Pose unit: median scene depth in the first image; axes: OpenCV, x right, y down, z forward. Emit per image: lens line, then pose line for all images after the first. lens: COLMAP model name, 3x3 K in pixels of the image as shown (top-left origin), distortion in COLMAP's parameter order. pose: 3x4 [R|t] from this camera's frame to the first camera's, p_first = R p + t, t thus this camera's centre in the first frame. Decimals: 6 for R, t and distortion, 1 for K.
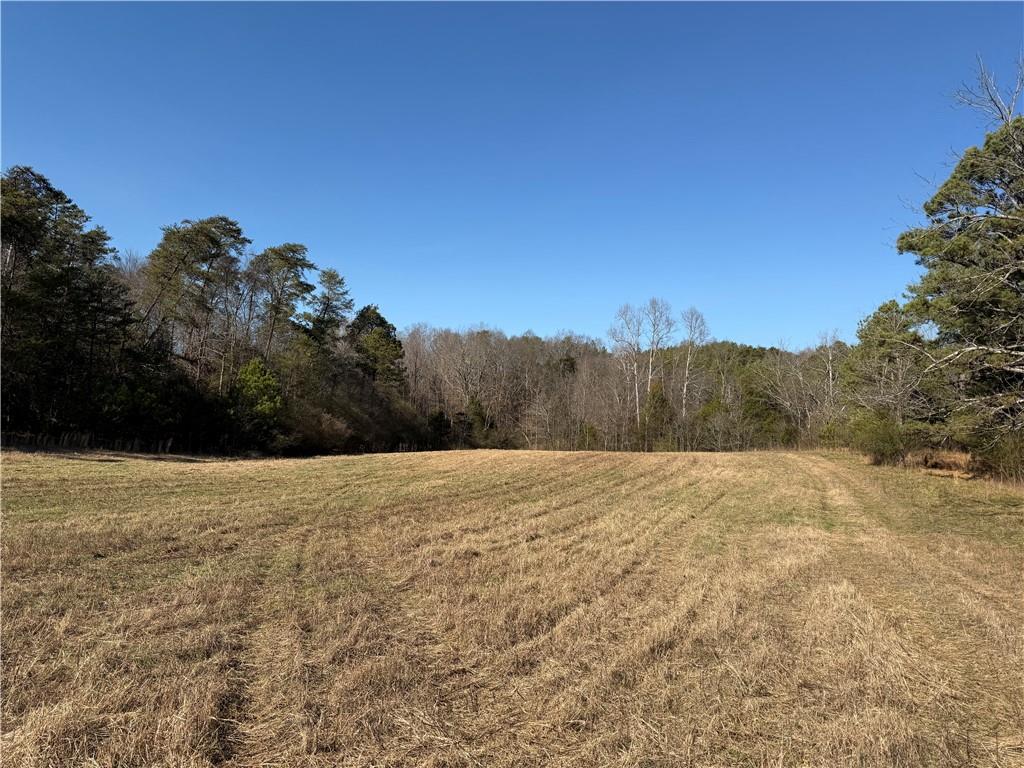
lens RADIAL K [[711.6, 0, 506.6], [0, 711.6, 383.6], [0, 0, 1]] dist [0.116407, -0.156658]
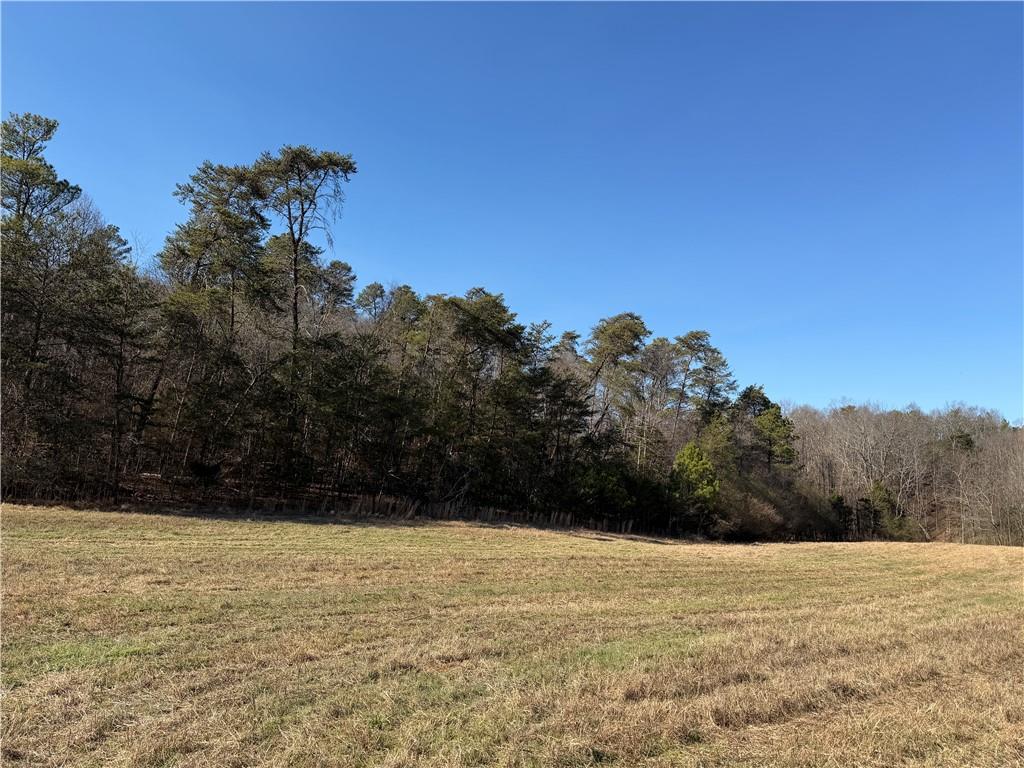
lens RADIAL K [[711.6, 0, 506.6], [0, 711.6, 383.6], [0, 0, 1]] dist [0.116407, -0.156658]
pose [[0.910105, -0.052341, -0.411060, -0.122789], [0.006266, 0.993615, -0.112646, -0.004321], [0.414331, 0.099944, 0.904622, -0.038859]]
